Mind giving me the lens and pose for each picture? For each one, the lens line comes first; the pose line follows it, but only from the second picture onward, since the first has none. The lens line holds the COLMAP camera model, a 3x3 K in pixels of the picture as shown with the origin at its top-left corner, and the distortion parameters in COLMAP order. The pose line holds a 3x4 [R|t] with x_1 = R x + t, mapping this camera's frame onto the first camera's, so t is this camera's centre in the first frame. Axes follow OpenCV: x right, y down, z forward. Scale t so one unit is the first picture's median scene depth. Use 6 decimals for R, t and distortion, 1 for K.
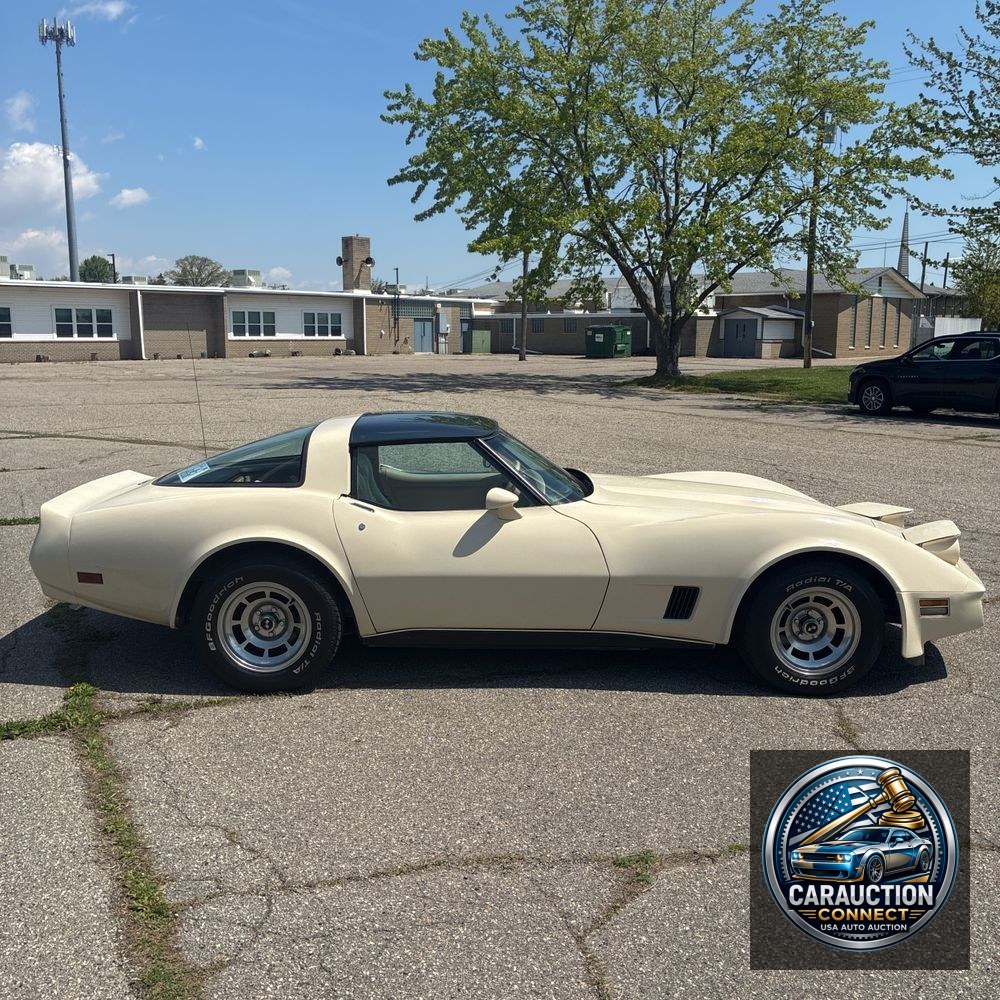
lens RADIAL K [[1014.1, 0, 500.0], [0, 1014.1, 500.0], [0, 0, 1]] dist [0.097787, -0.273864]
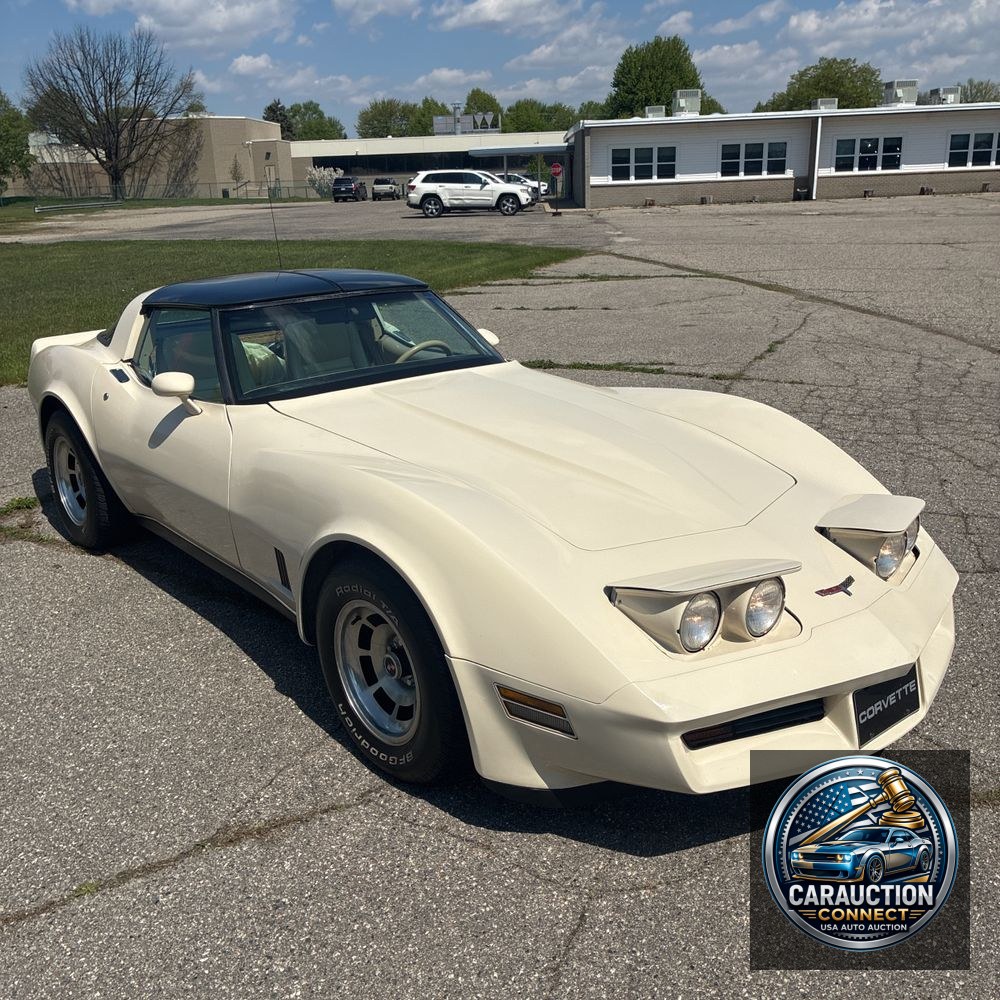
lens RADIAL K [[1017.0, 0, 500.0], [0, 1017.0, 500.0], [0, 0, 1]] dist [0.011318, 0.042175]
pose [[0.617828, 0.217627, -0.755597, 0.089061], [-0.096453, 0.974655, 0.201854, -0.011355], [0.780375, -0.051832, 0.623160, 0.077381]]
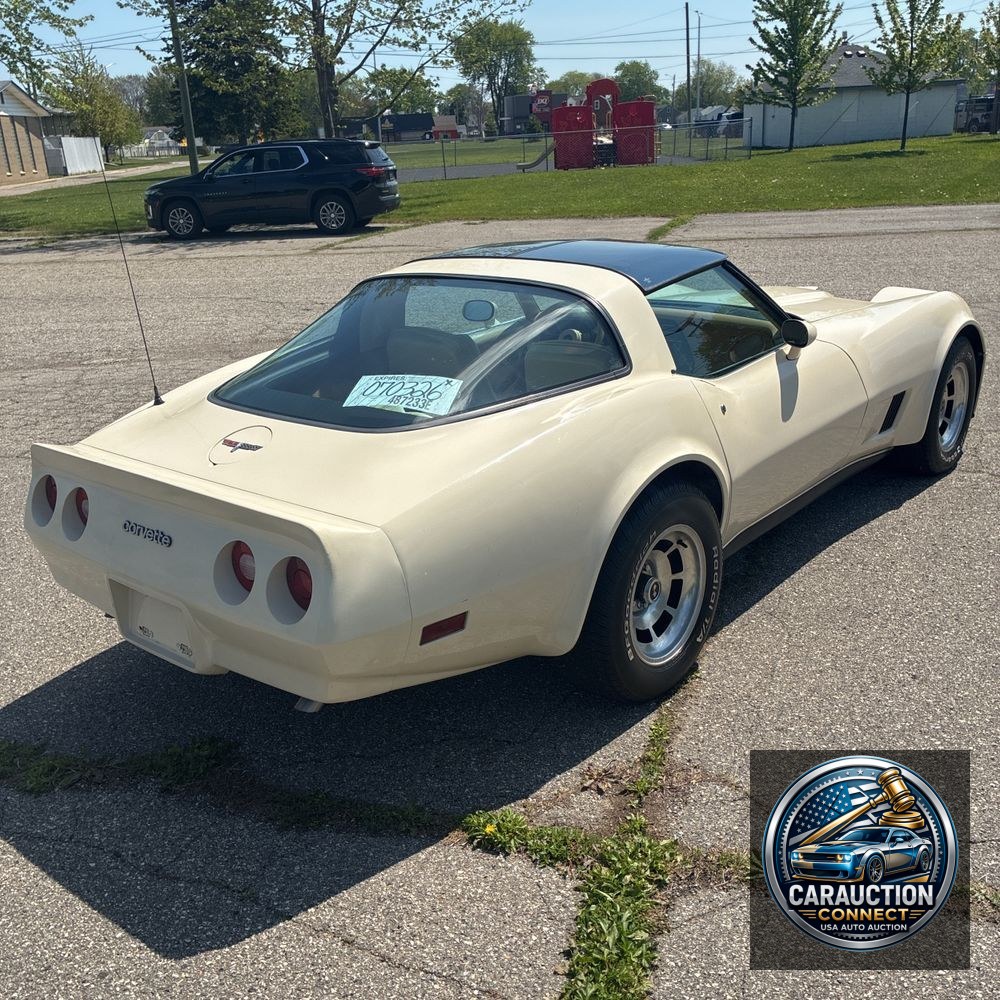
lens RADIAL K [[1018.4, 0, 500.0], [0, 1018.4, 500.0], [0, 0, 1]] dist [0.014957, 0.016223]
pose [[0.663498, -0.291574, 0.689025, -0.080472], [0.177555, 0.955991, 0.233570, -0.011310], [-0.726804, -0.032633, 0.686069, 0.070384]]
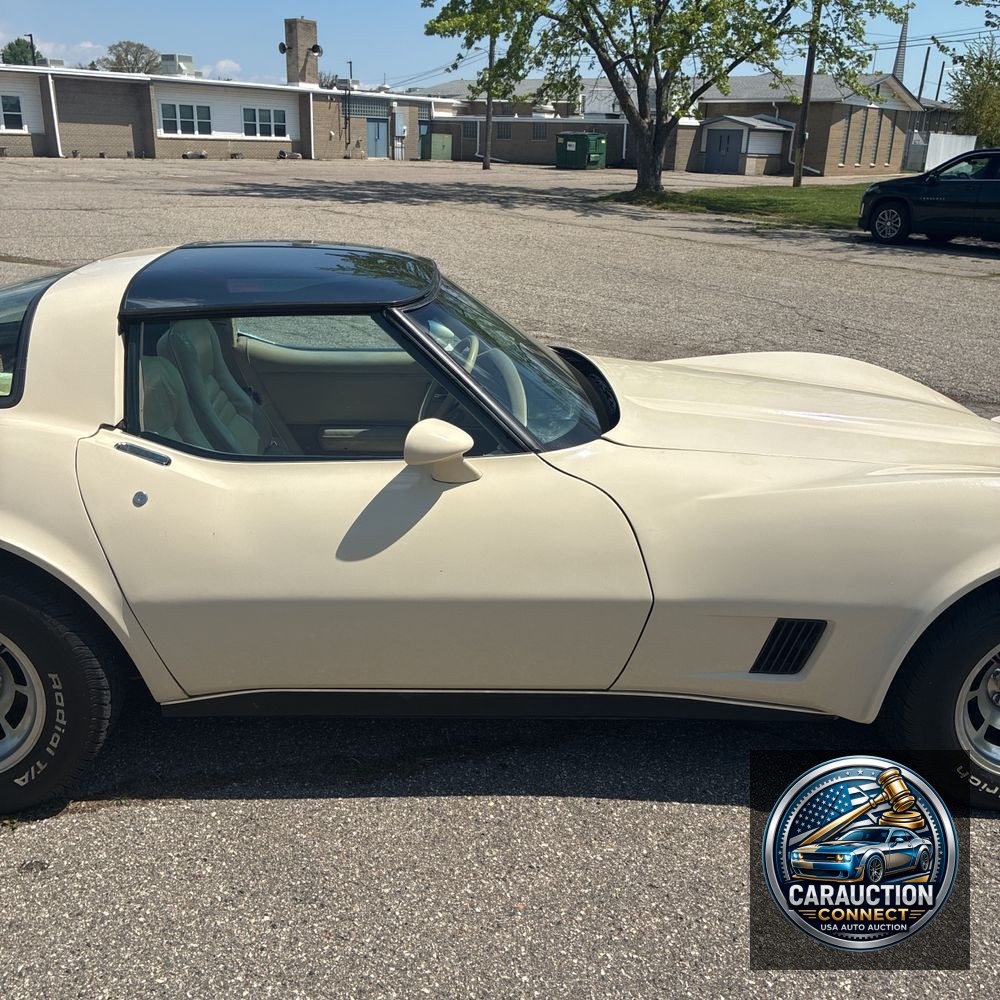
lens RADIAL K [[1018.4, 0, 500.0], [0, 1018.4, 500.0], [0, 0, 1]] dist [0.014957, 0.016223]
pose [[0.999097, 0.012847, 0.040489, 0.001330], [-0.019711, 0.984545, 0.174017, -0.006544], [-0.037628, -0.174658, 0.983910, 0.058162]]
